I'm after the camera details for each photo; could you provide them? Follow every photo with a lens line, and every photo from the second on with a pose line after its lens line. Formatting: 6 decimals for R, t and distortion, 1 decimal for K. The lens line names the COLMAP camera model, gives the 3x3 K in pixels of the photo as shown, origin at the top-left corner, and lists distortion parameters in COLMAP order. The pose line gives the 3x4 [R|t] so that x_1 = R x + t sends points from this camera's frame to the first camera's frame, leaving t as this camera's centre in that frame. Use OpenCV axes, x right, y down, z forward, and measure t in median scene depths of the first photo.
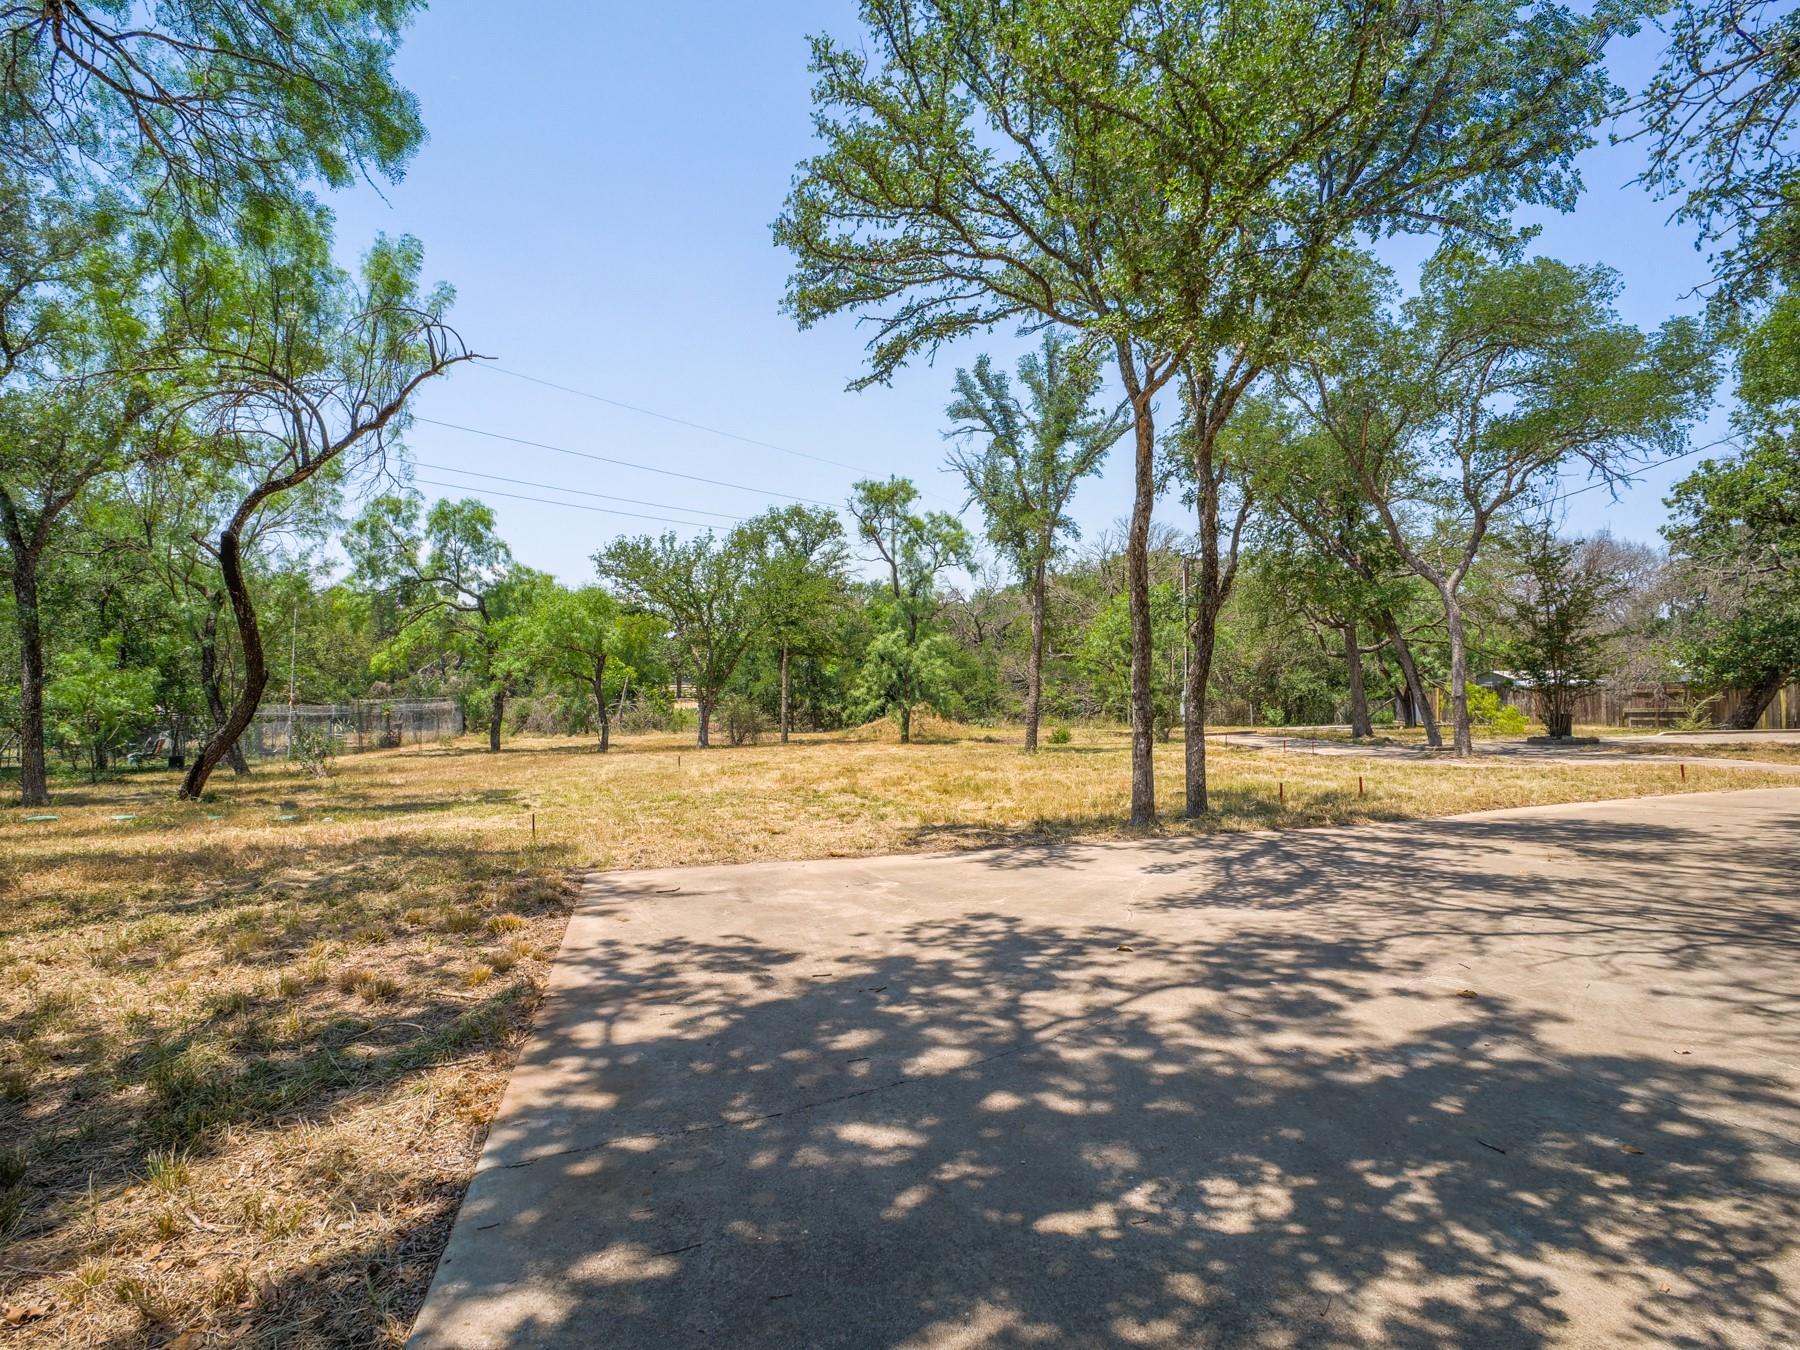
lens RADIAL K [[1018.1, 0, 883.9], [0, 1018.1, 672.3], [0, 0, 1]] dist [-0.004588, 0.013314]
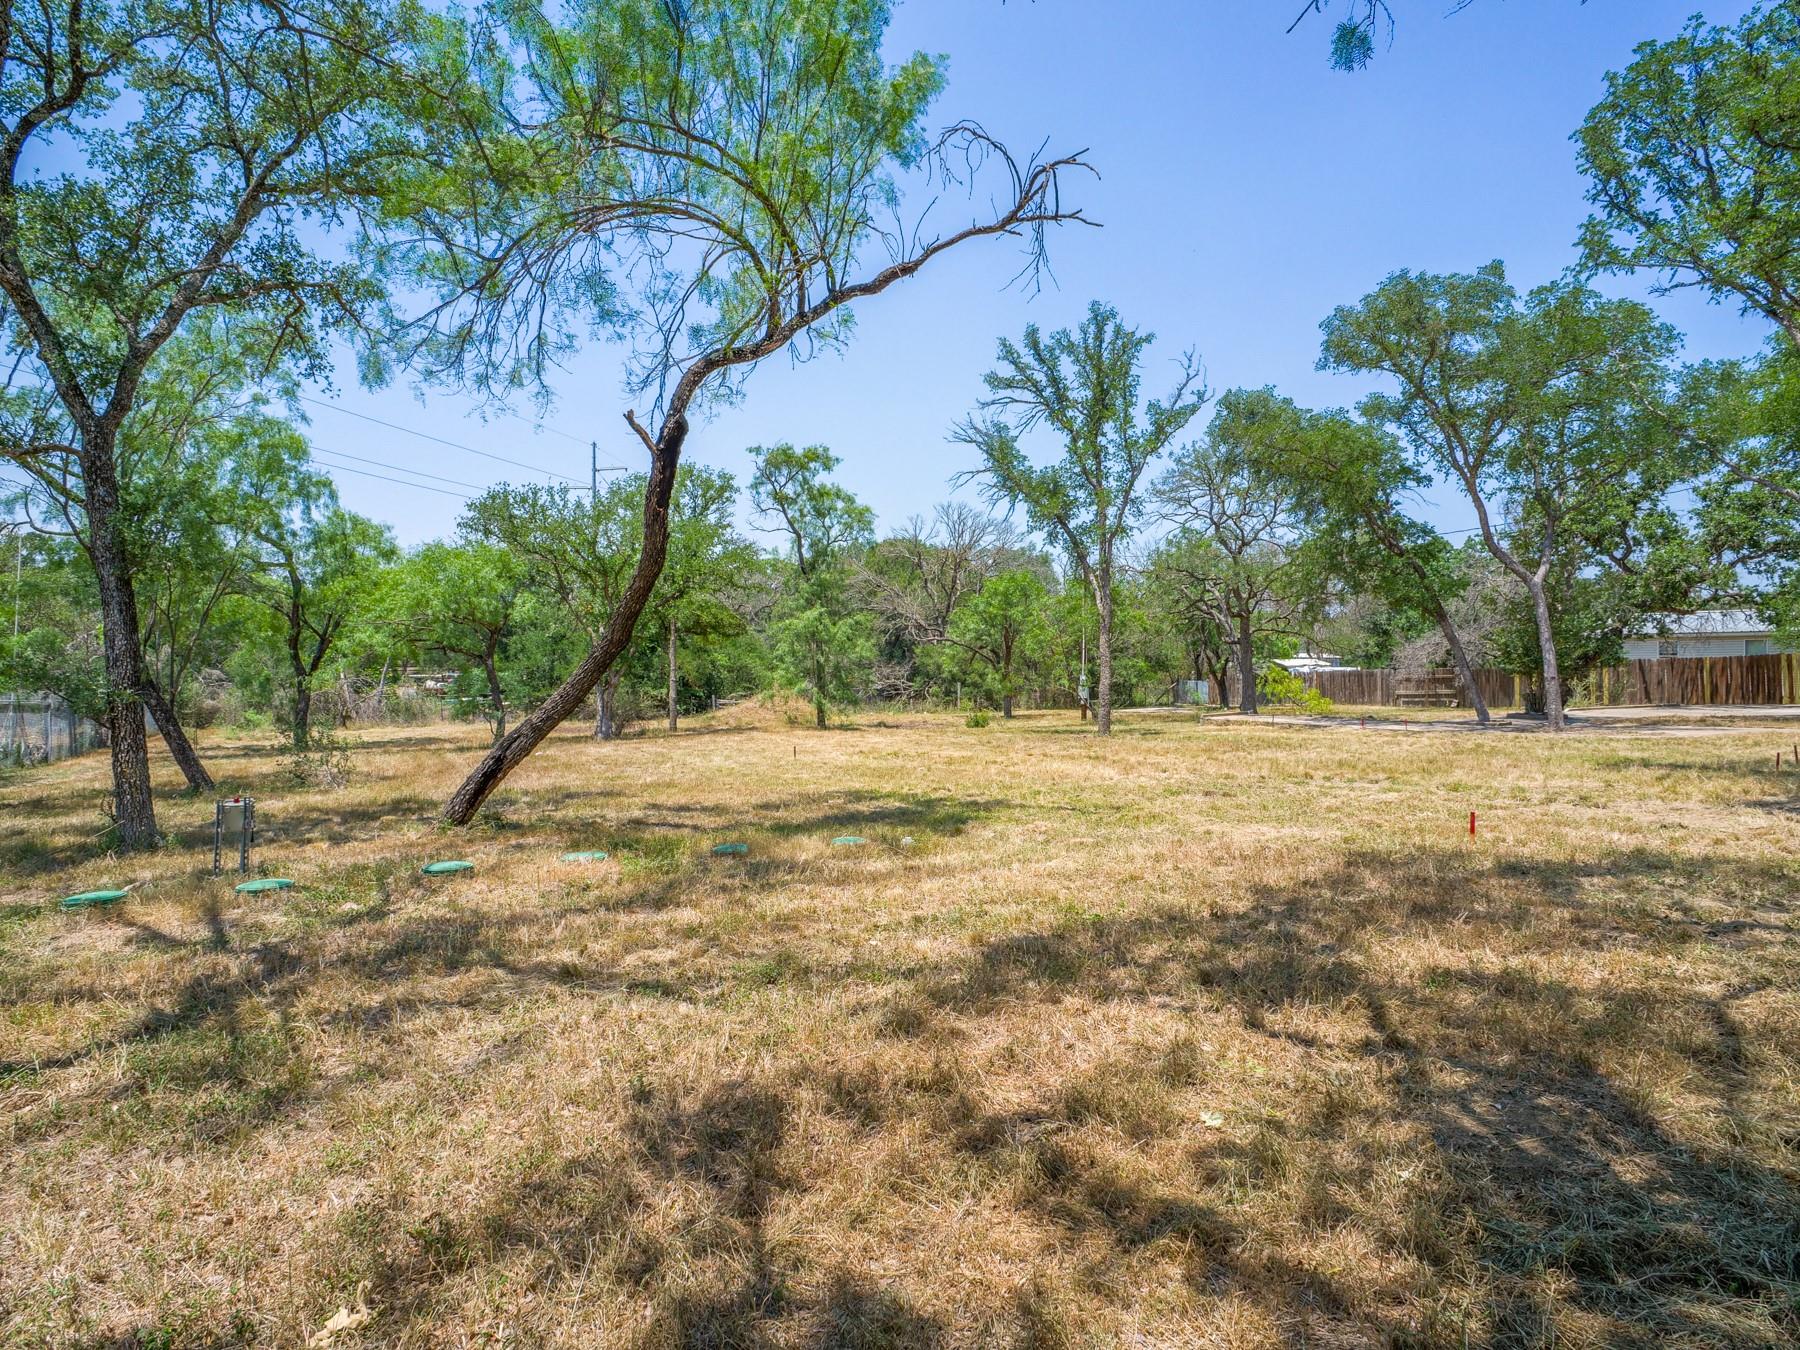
lens RADIAL K [[1018.1, 0, 887.5], [0, 1018.1, 647.5], [0, 0, 1]] dist [-0.004588, 0.013314]
pose [[0.925916, 0.014532, 0.377450, -0.280846], [-0.009880, 0.999850, -0.014258, 0.007531], [-0.377601, 0.009472, 0.925920, 0.122619]]
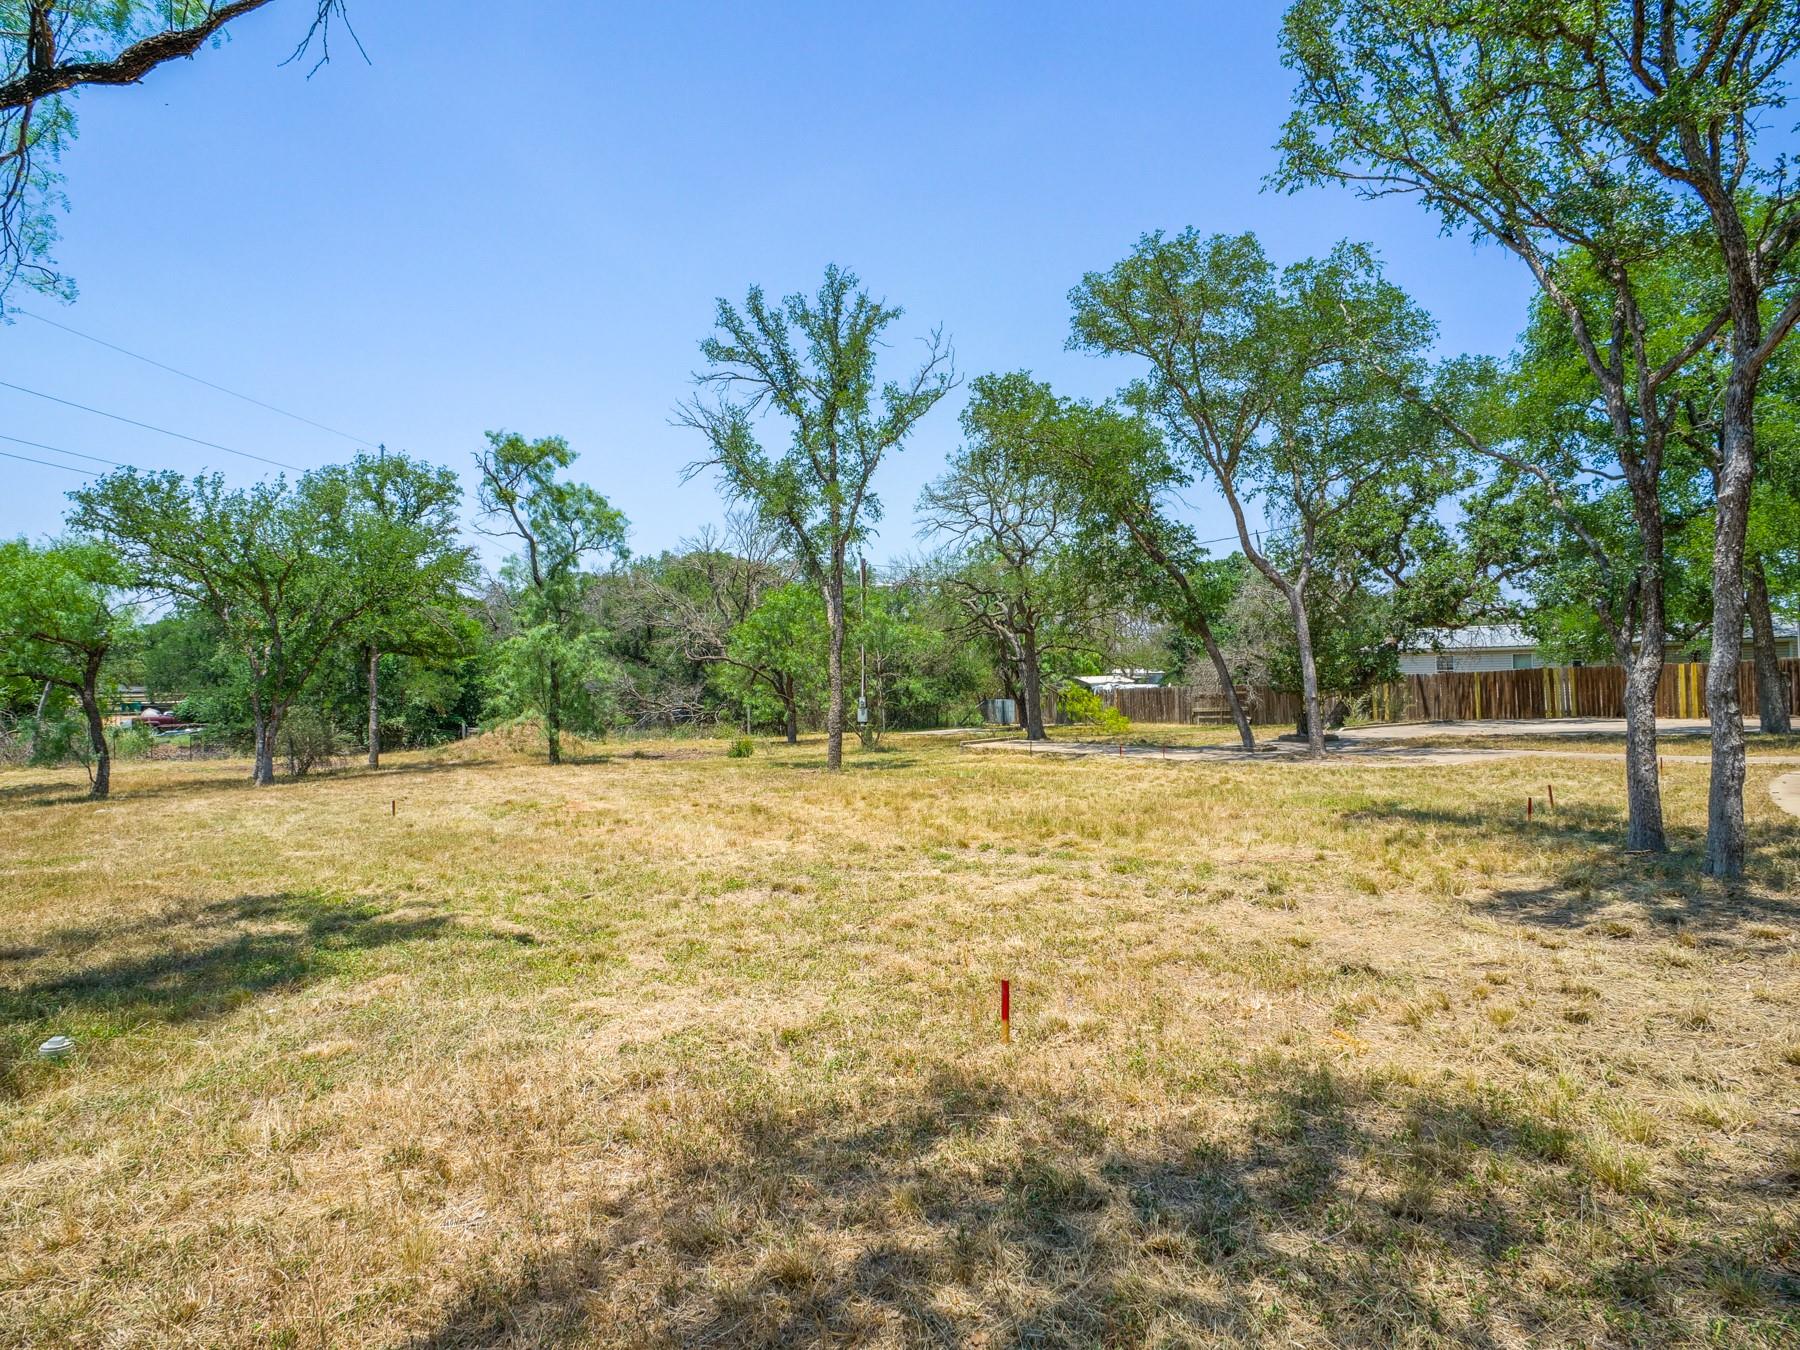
lens RADIAL K [[1018.1, 0, 891.3], [0, 1018.1, 676.9], [0, 0, 1]] dist [-0.004588, 0.013314]
pose [[0.863495, 0.002563, 0.504351, -0.161029], [-0.000752, 0.999993, -0.003794, 0.003876], [-0.504357, 0.002897, 0.863490, 0.172924]]
